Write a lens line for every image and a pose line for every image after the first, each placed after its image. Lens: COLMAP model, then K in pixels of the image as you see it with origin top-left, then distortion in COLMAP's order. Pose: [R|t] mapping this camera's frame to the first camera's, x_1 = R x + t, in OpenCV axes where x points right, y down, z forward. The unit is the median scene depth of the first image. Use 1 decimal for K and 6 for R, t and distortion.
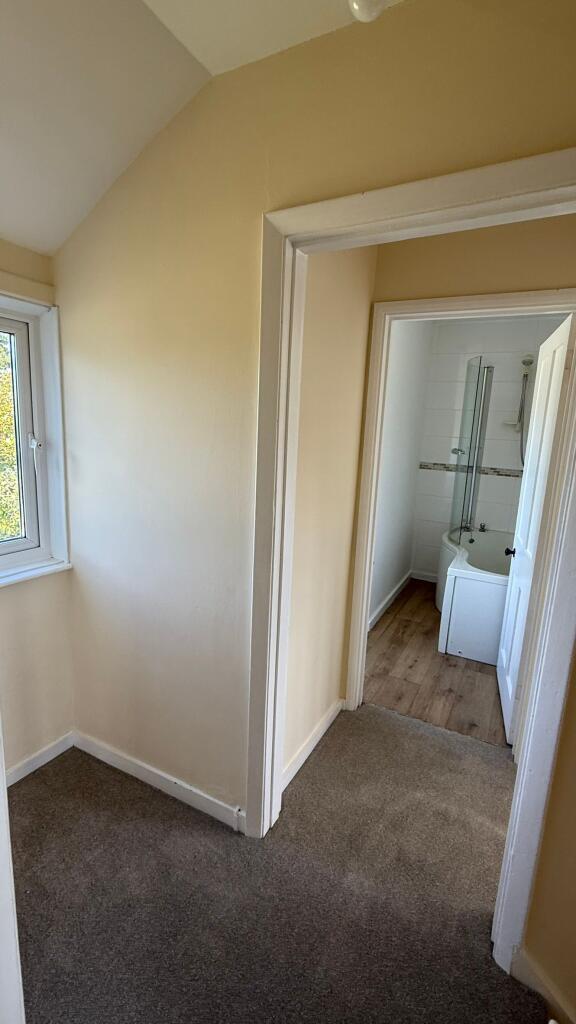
lens RADIAL K [[457.2, 0, 284.4], [0, 457.2, 510.6], [0, 0, 1]] dist [-0.006892, 0.002428]
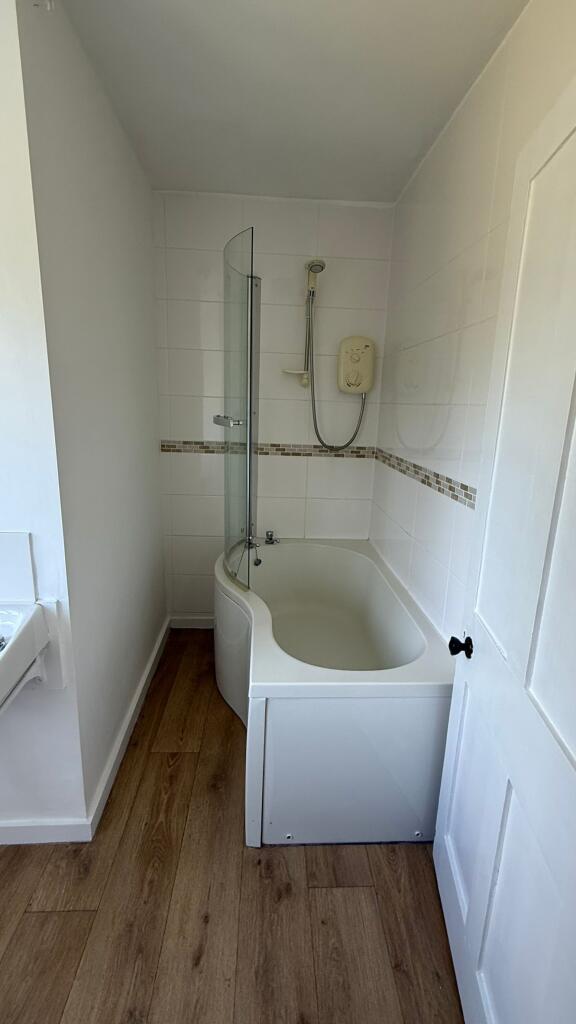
lens RADIAL K [[457.2, 0, 286.8], [0, 457.2, 515.2], [0, 0, 1]] dist [-0.006892, 0.002428]
pose [[0.855303, -0.133661, 0.500591, 0.144156], [0.101817, 0.990673, 0.090553, -0.053861], [-0.508025, -0.026482, 0.860935, 0.459811]]
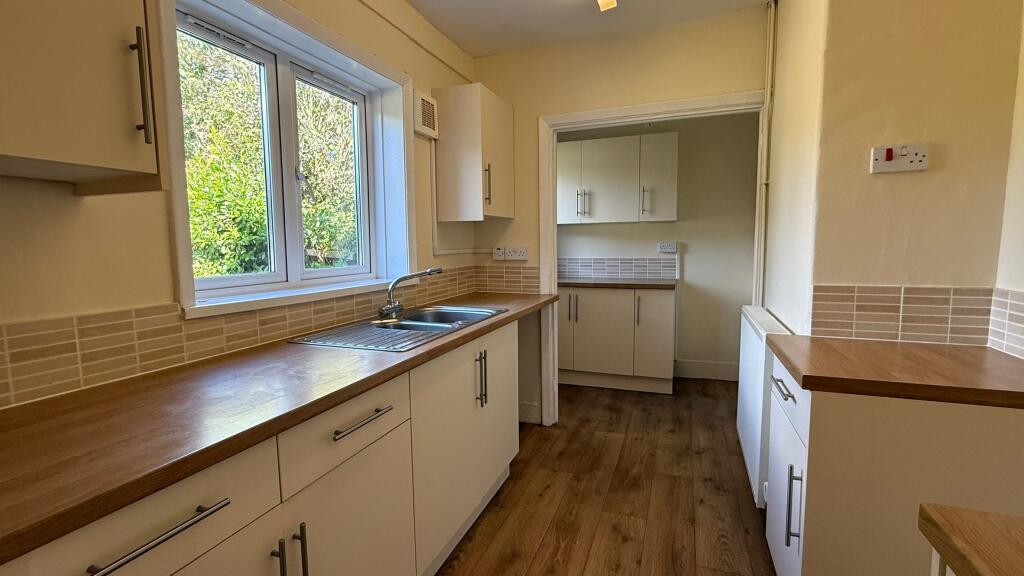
lens RADIAL K [[457.2, 0, 507.9], [0, 457.2, 286.4], [0, 0, 1]] dist [-0.006892, 0.002428]
pose [[-0.990018, -0.014288, -0.140214, 0.341106], [-0.052876, 0.959833, 0.275543, -0.155954], [0.130645, 0.280207, -0.951008, 1.216963]]
